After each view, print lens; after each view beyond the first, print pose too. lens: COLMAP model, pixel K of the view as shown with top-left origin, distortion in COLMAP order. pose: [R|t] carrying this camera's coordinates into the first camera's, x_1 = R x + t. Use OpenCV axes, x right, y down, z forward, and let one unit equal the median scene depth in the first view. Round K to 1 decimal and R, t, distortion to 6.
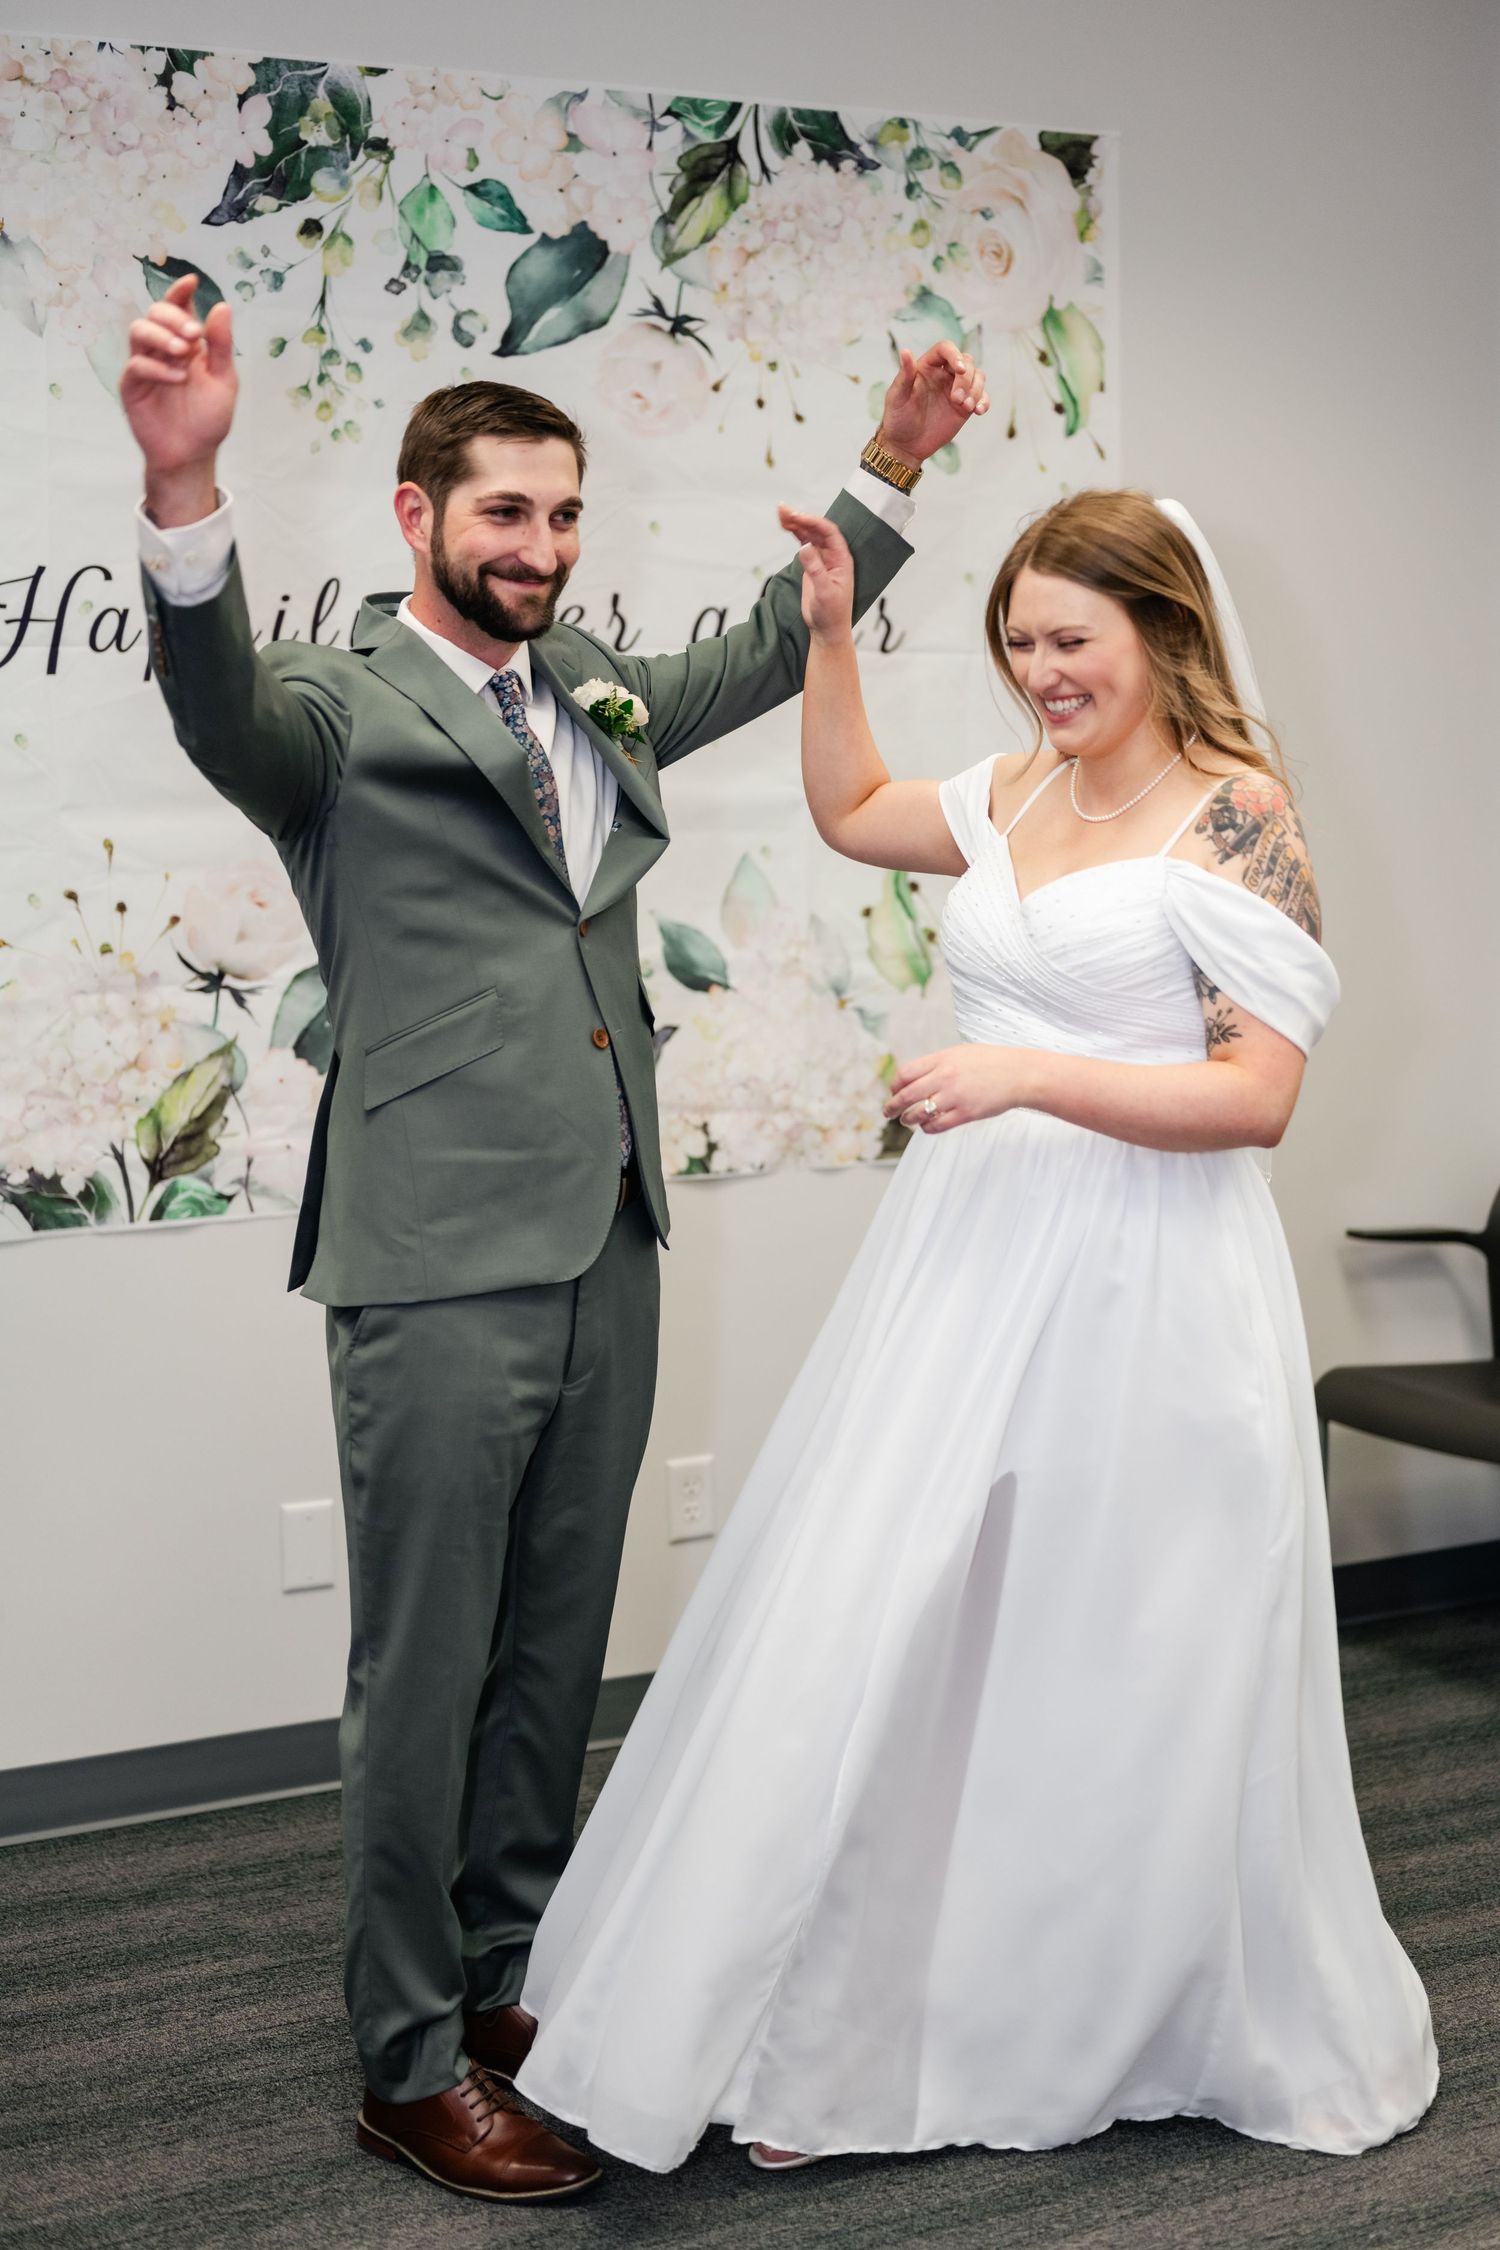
lens RADIAL K [[3274.9, 0, 741.2], [0, 3274.9, 1117.3], [0, 0, 1]] dist [-0.003452, 0.005921]
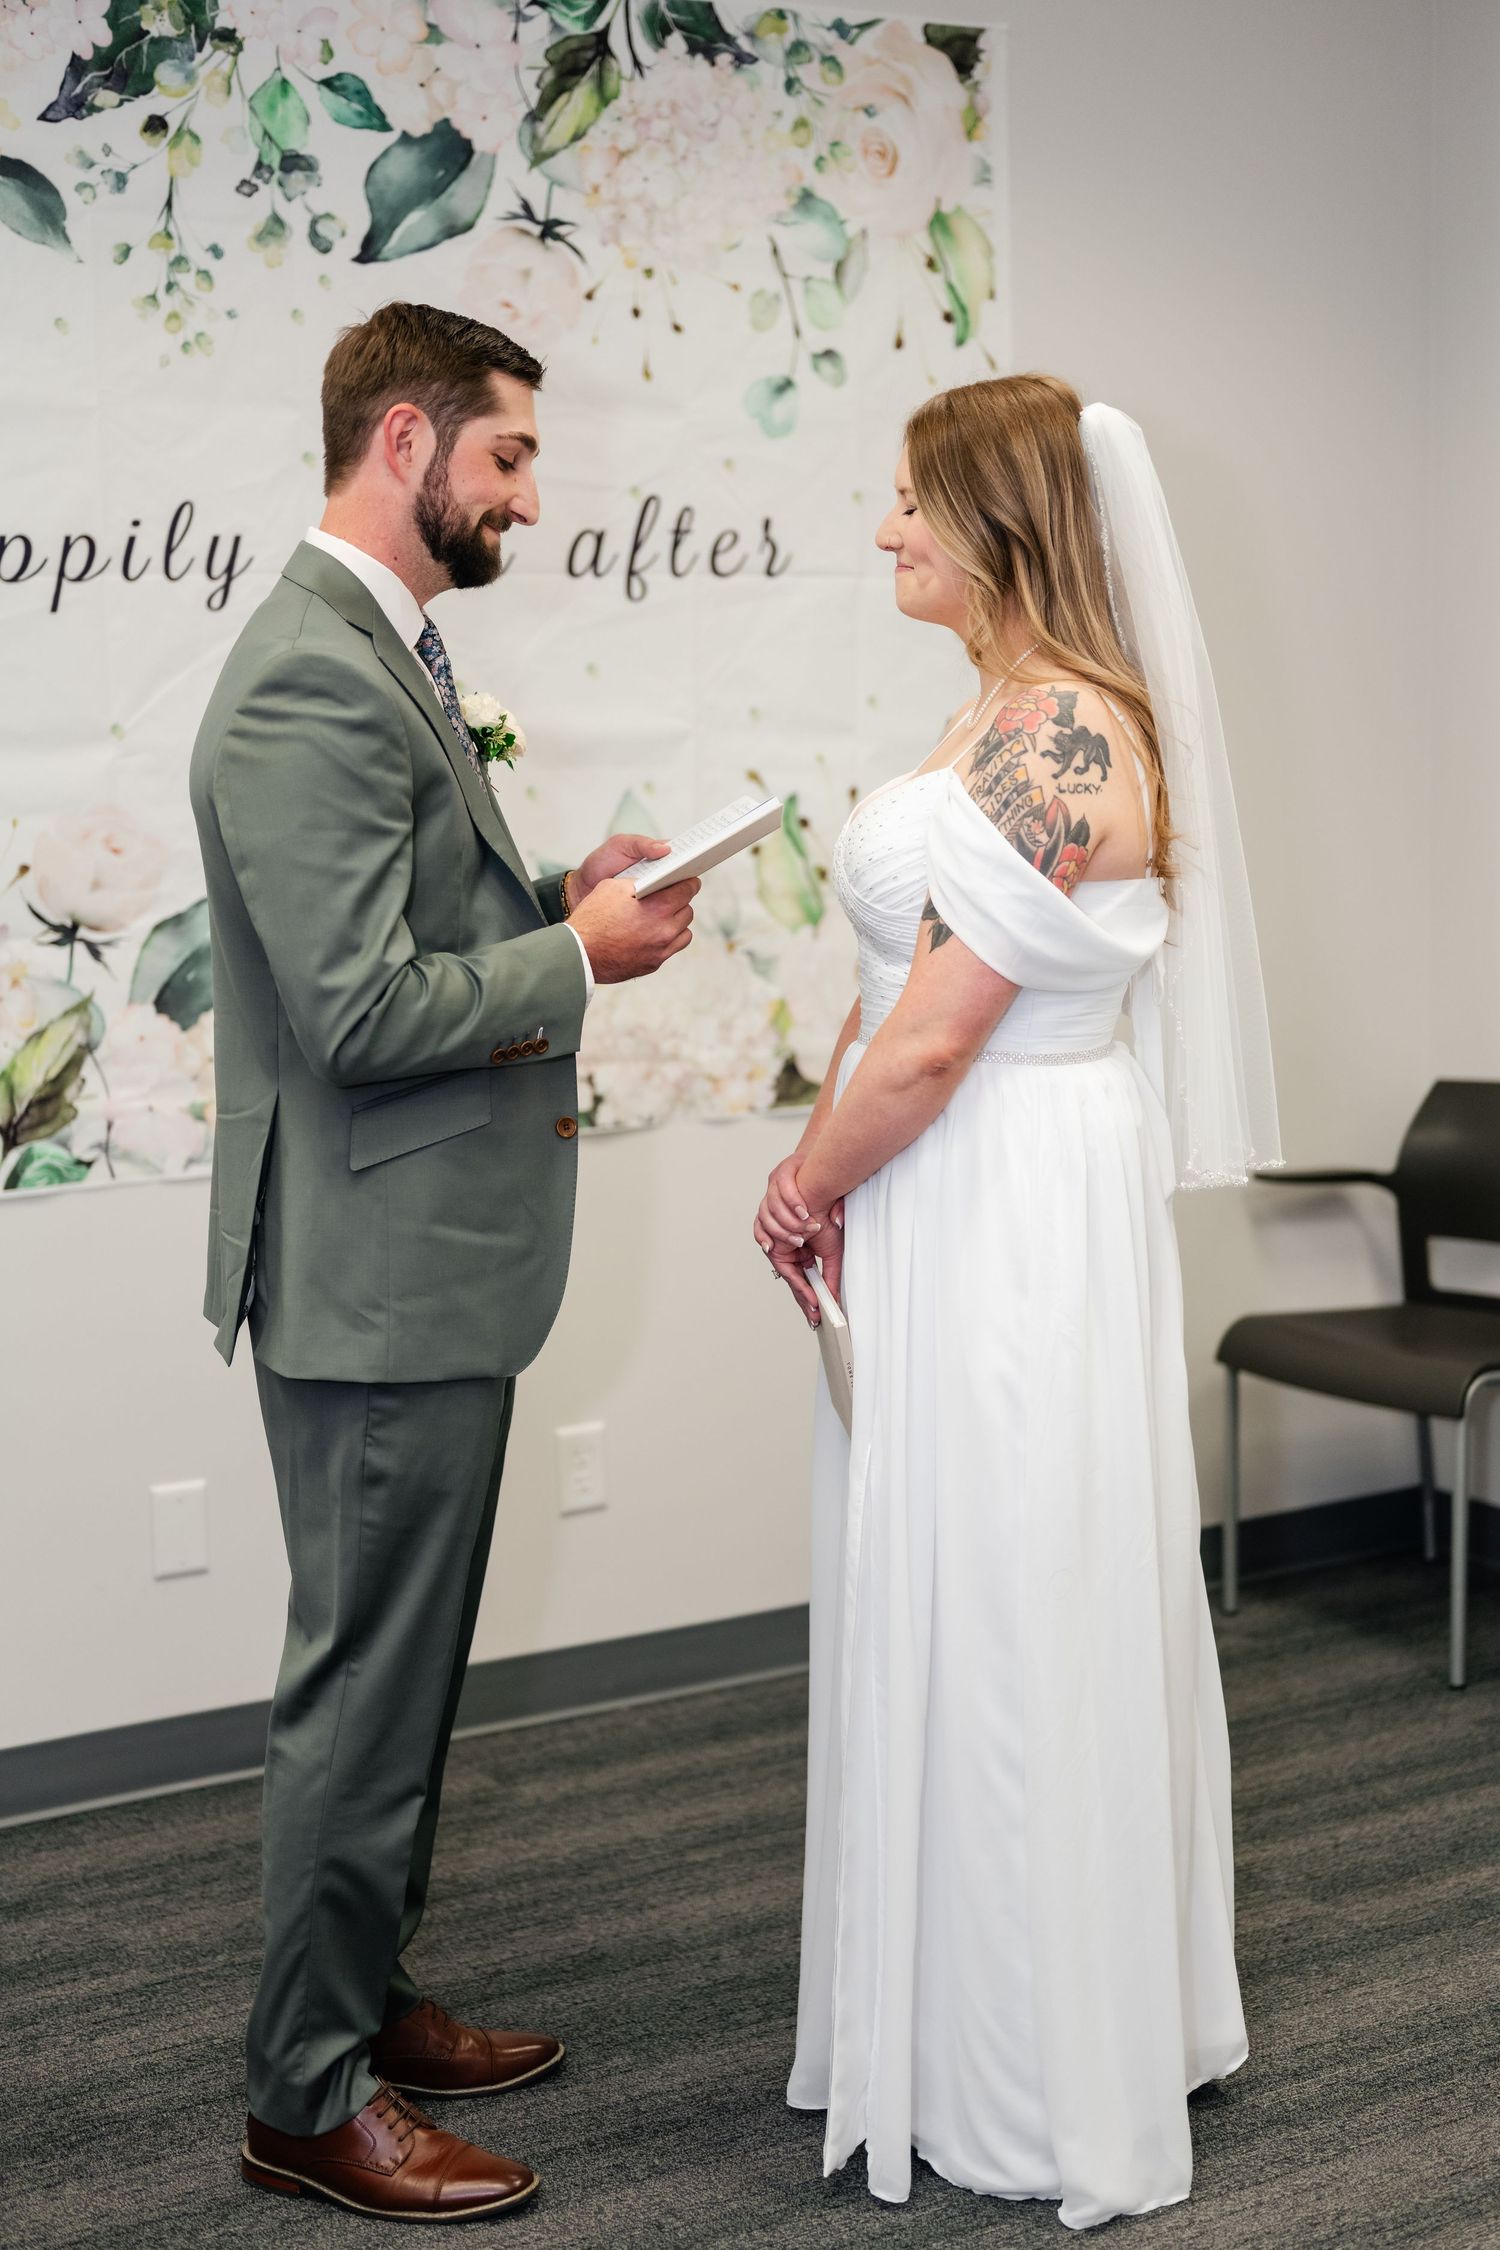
lens RADIAL K [[3276.1, 0, 750.0], [0, 3276.1, 1125.0], [0, 0, 1]] dist [0.006683, -0.032232]
pose [[0.998616, -0.017336, 0.049648, -0.012899], [0.016154, 0.999579, 0.024097, -0.006071], [-0.050045, -0.023262, 0.998476, 0.049822]]
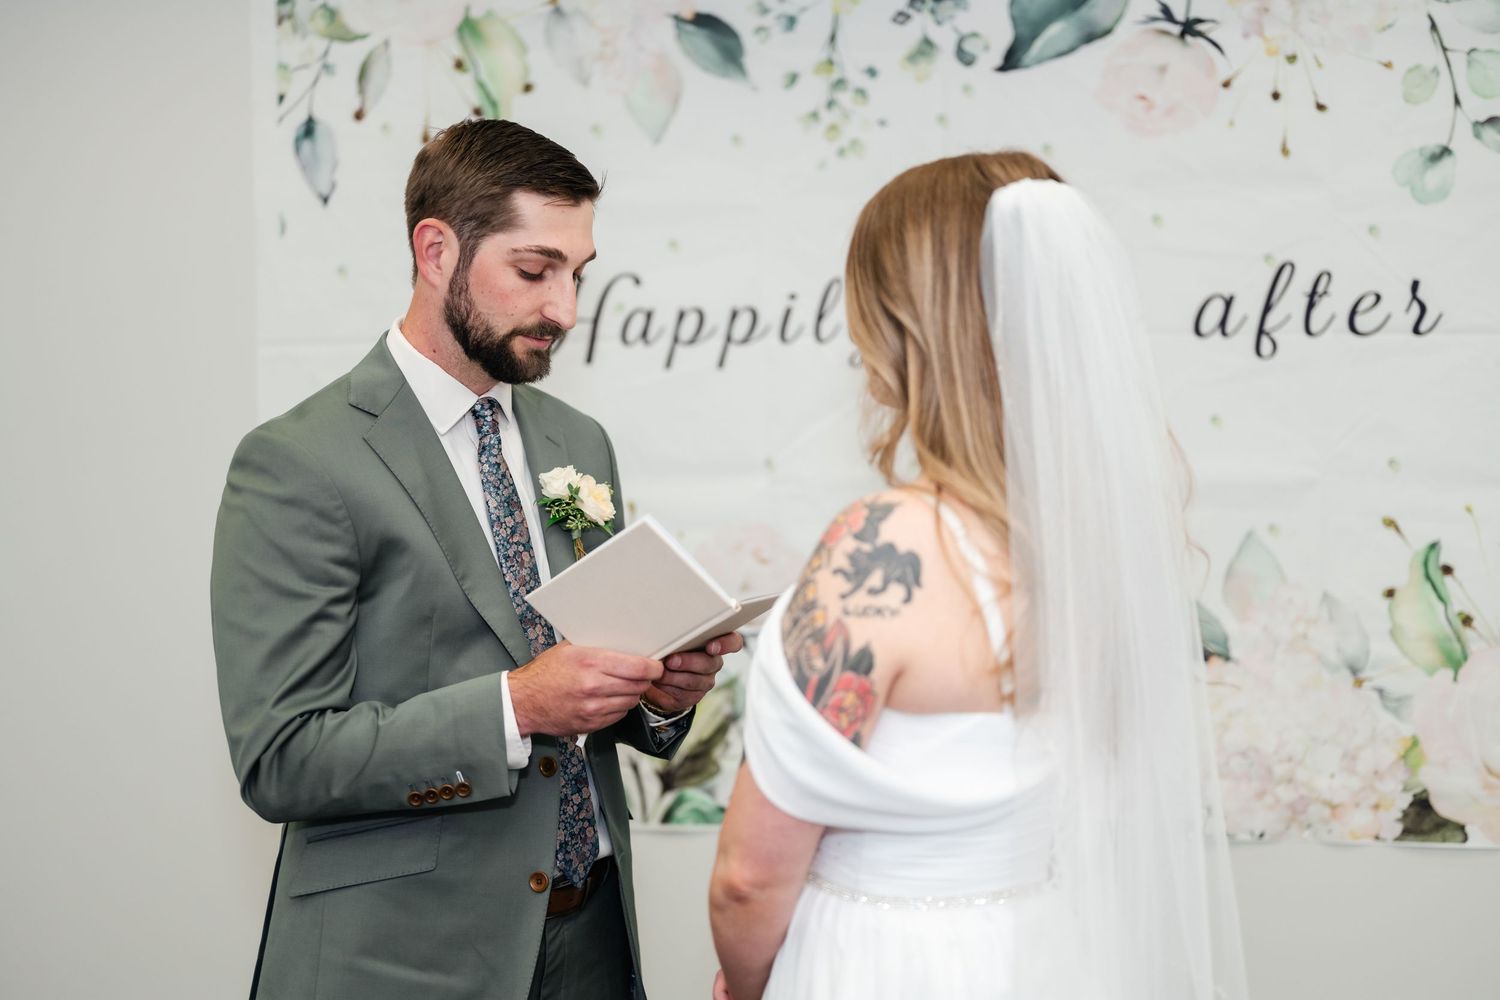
lens RADIAL K [[2221.3, 0, 651.8], [0, 2221.3, 518.1], [0, 0, 1]] dist [0.002331, 0.021650]
pose [[0.790111, 0.043206, -0.611439, 0.295125], [-0.068745, 0.997465, -0.018350, -0.061927], [0.609096, 0.056532, 0.791079, 0.349563]]
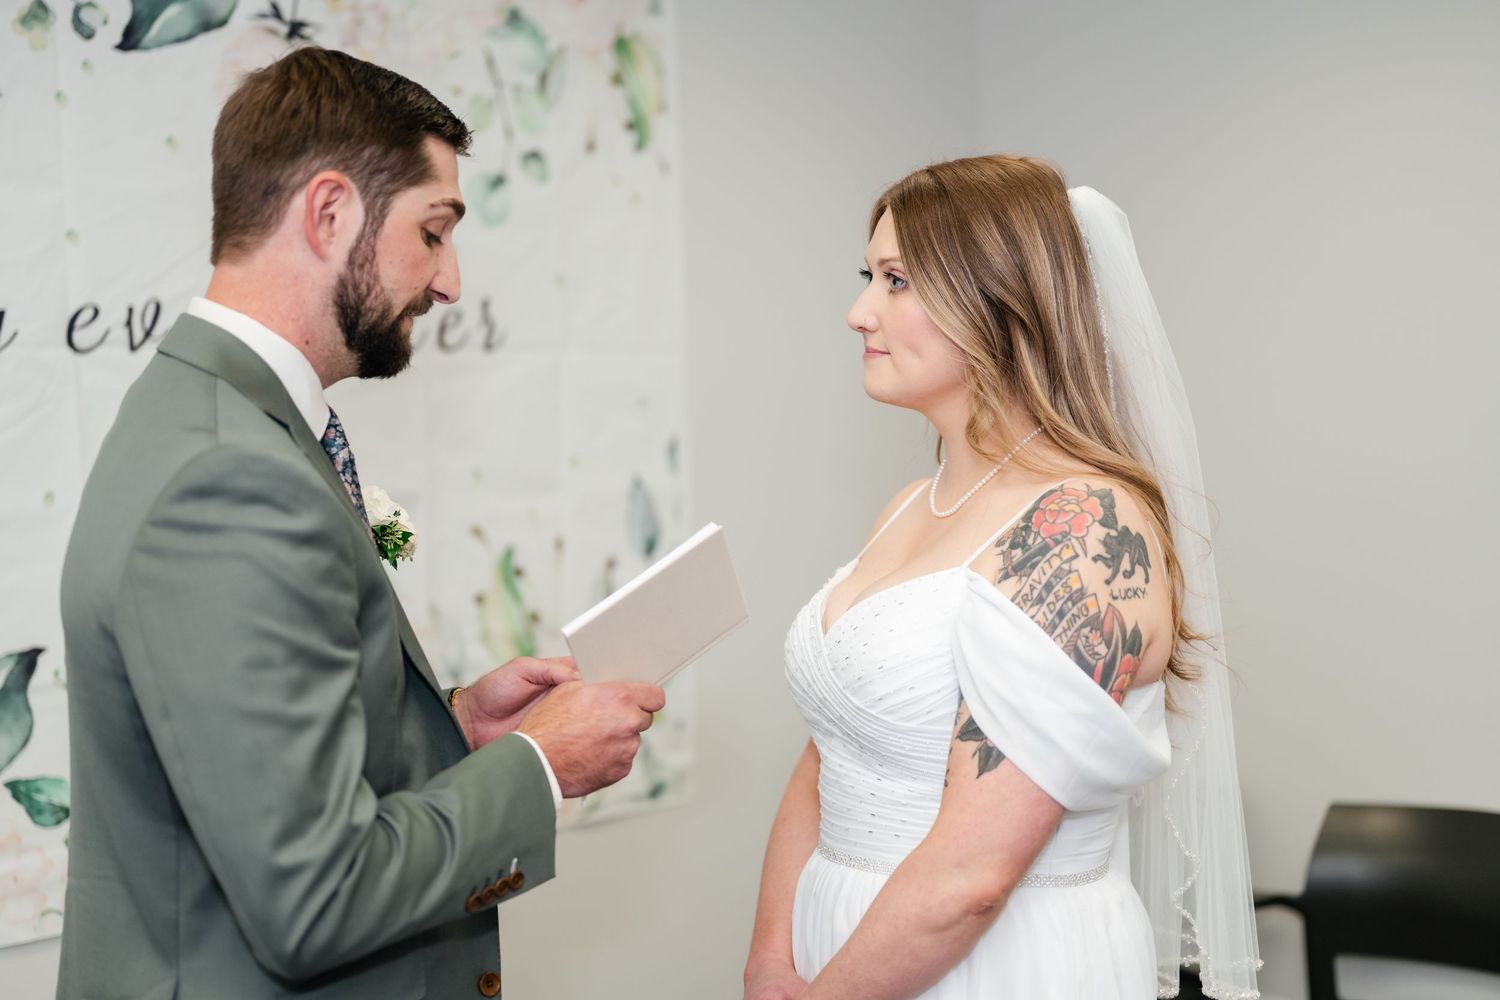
lens RADIAL K [[2184.1, 0, 752.4], [0, 2184.1, 527.1], [0, 0, 1]] dist [0.006683, -0.032232]
pose [[0.950171, -0.029130, 0.310364, -0.101194], [0.046350, 0.997759, -0.048251, -0.051495], [-0.308263, 0.060232, 0.949392, 0.335758]]
